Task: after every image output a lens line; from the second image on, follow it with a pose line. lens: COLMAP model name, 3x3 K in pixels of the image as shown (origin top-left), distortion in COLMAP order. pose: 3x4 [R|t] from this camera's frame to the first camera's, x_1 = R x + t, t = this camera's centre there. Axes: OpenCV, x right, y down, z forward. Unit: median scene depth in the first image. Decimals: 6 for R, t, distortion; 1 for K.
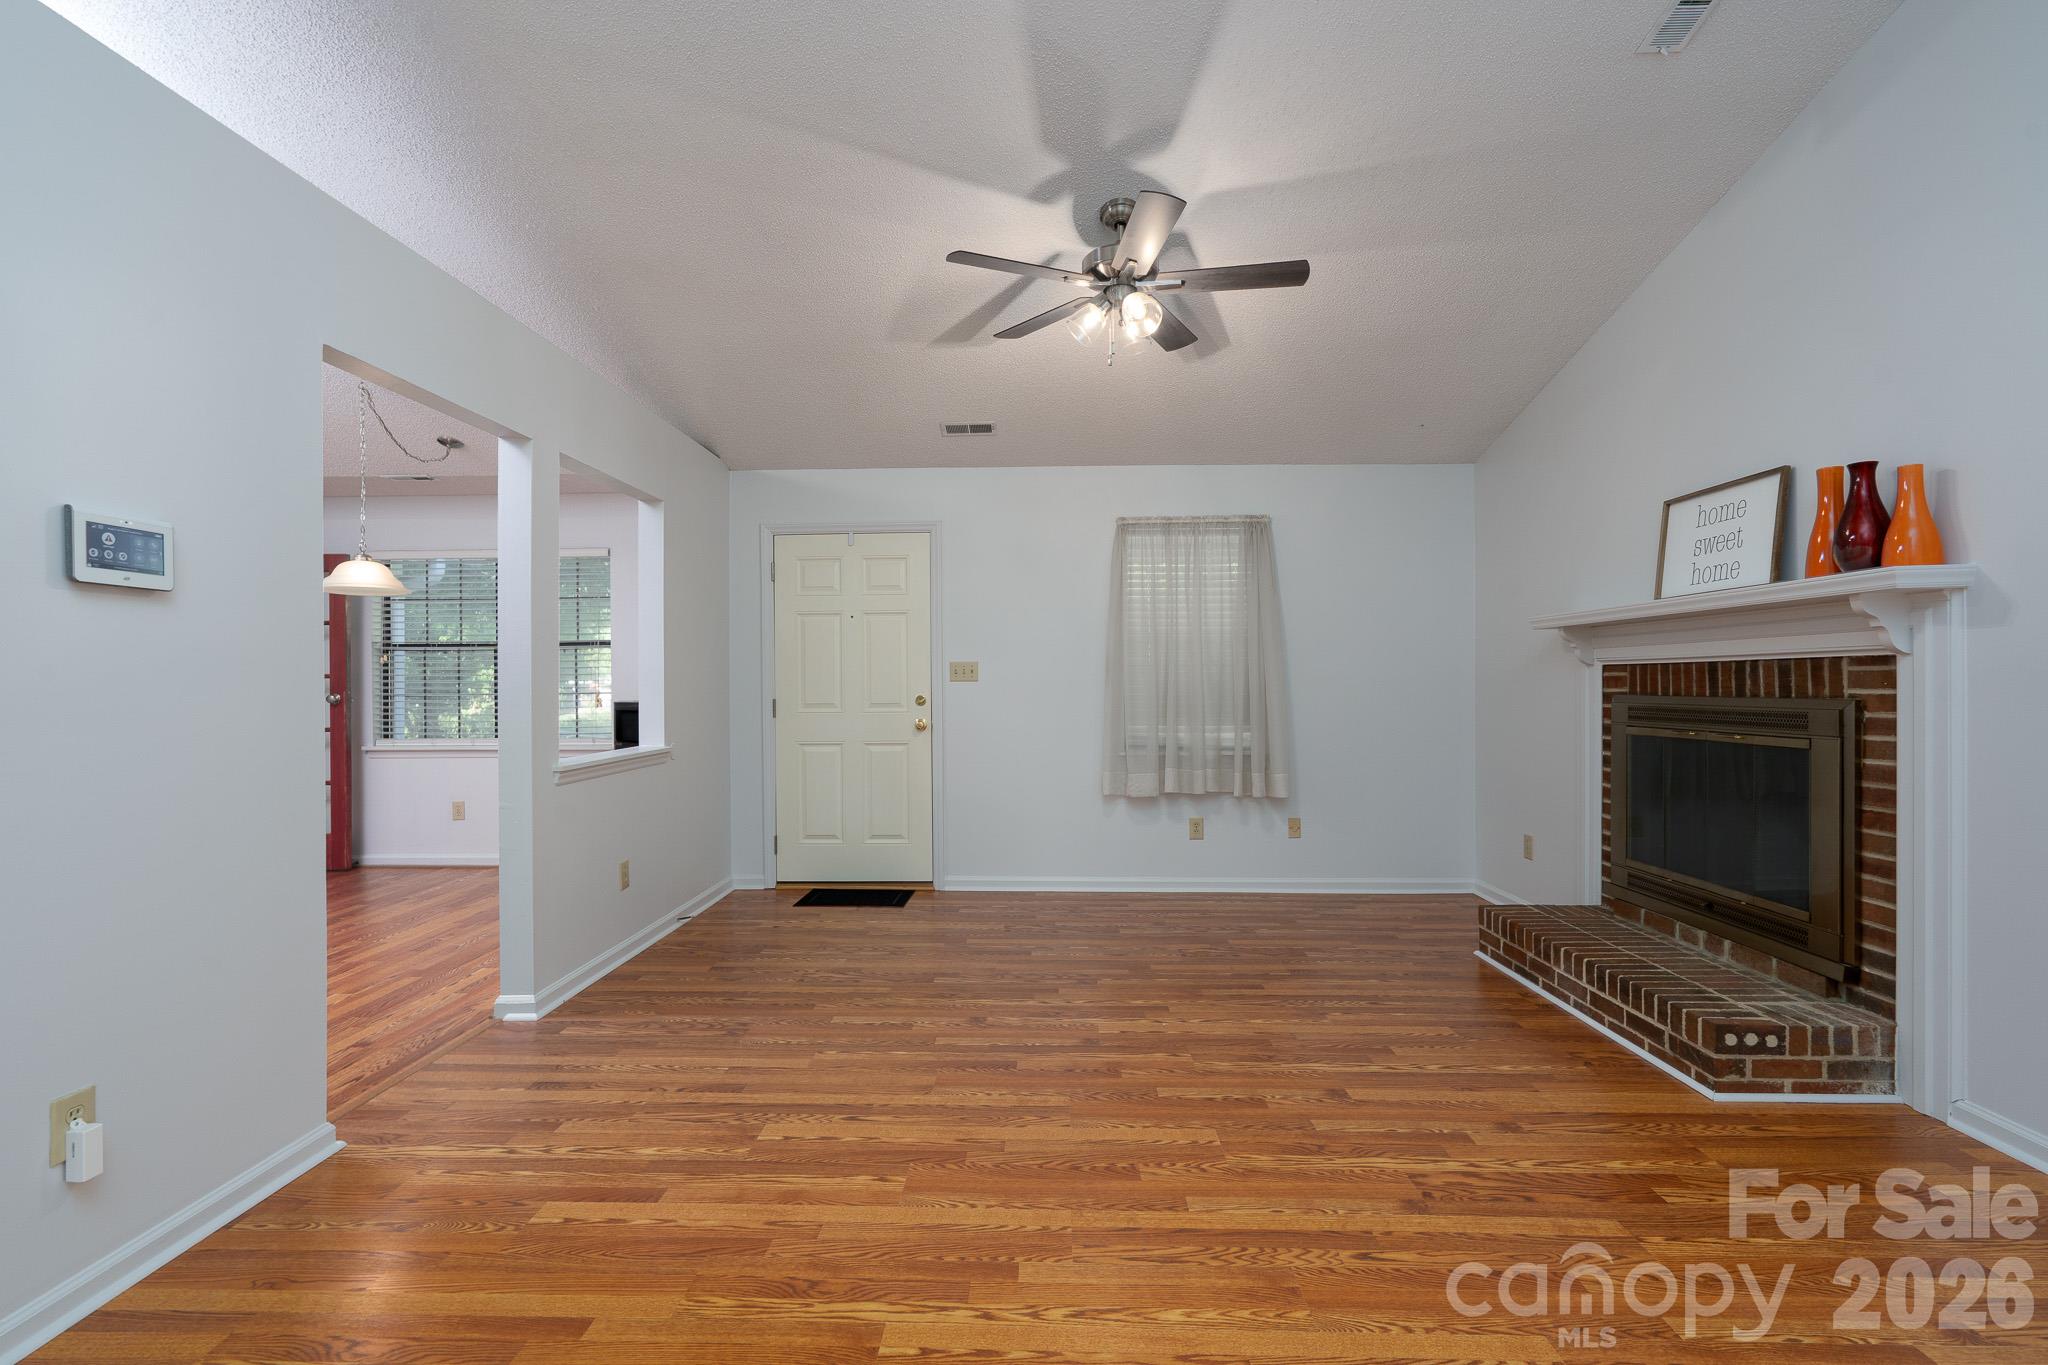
lens RADIAL K [[946.2, 0, 1013.7], [0, 946.2, 692.0], [0, 0, 1]] dist [-0.002812, 0.000808]
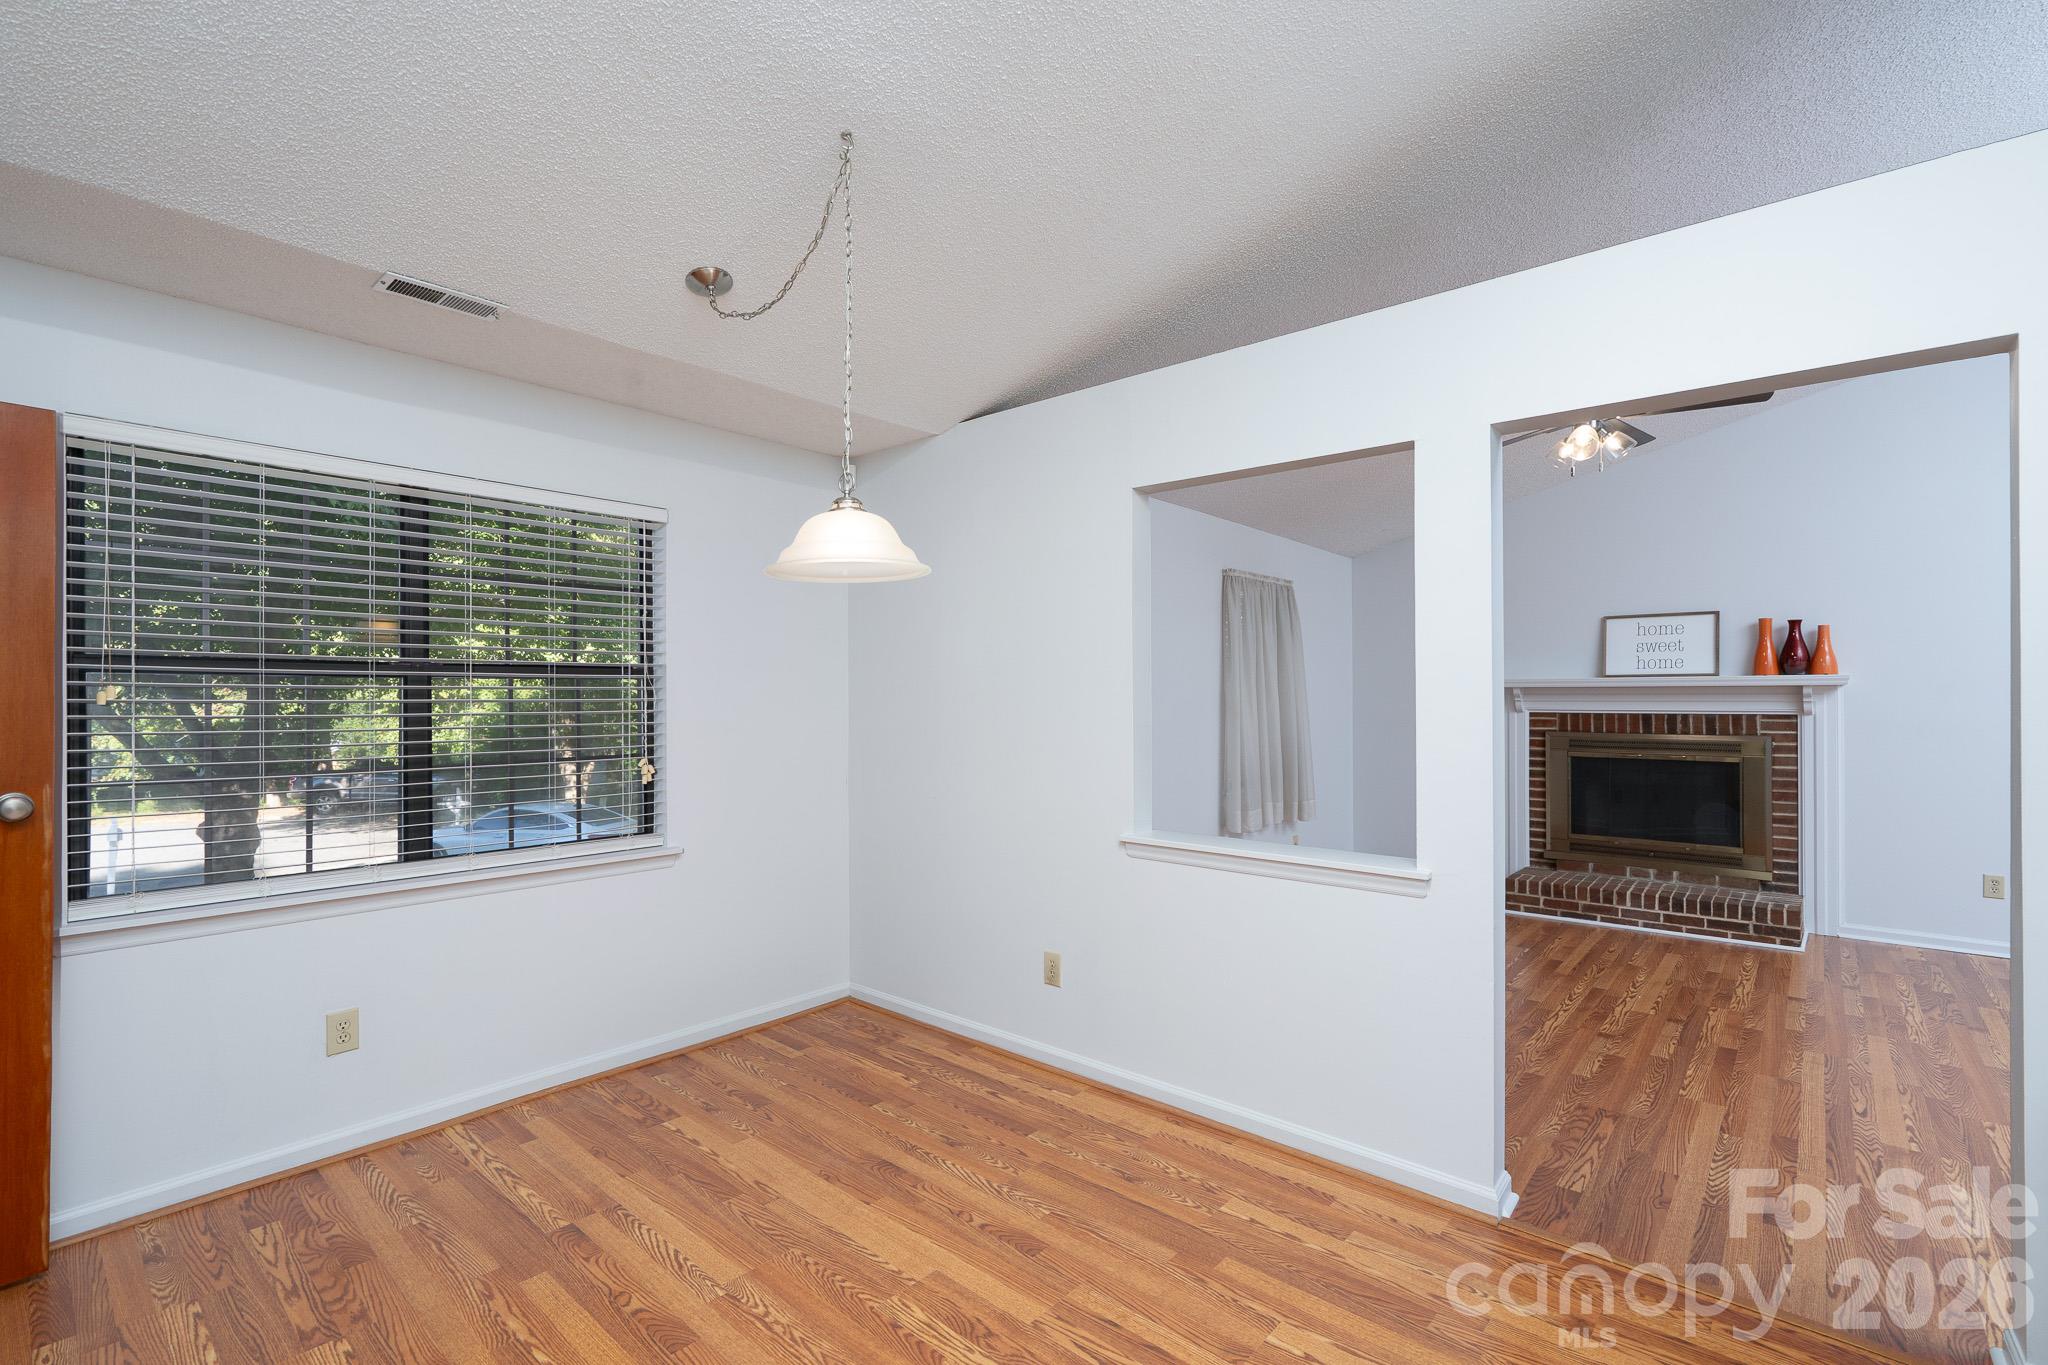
lens RADIAL K [[916.7, 0, 1105.8], [0, 916.7, 698.0], [0, 0, 1]] dist [0.004155, 0.000450]
pose [[0.611984, 0.006769, 0.790842, -1.437417], [0.003159, 0.999934, -0.011003, -0.054073], [-0.790864, 0.009232, 0.611922, 0.894036]]
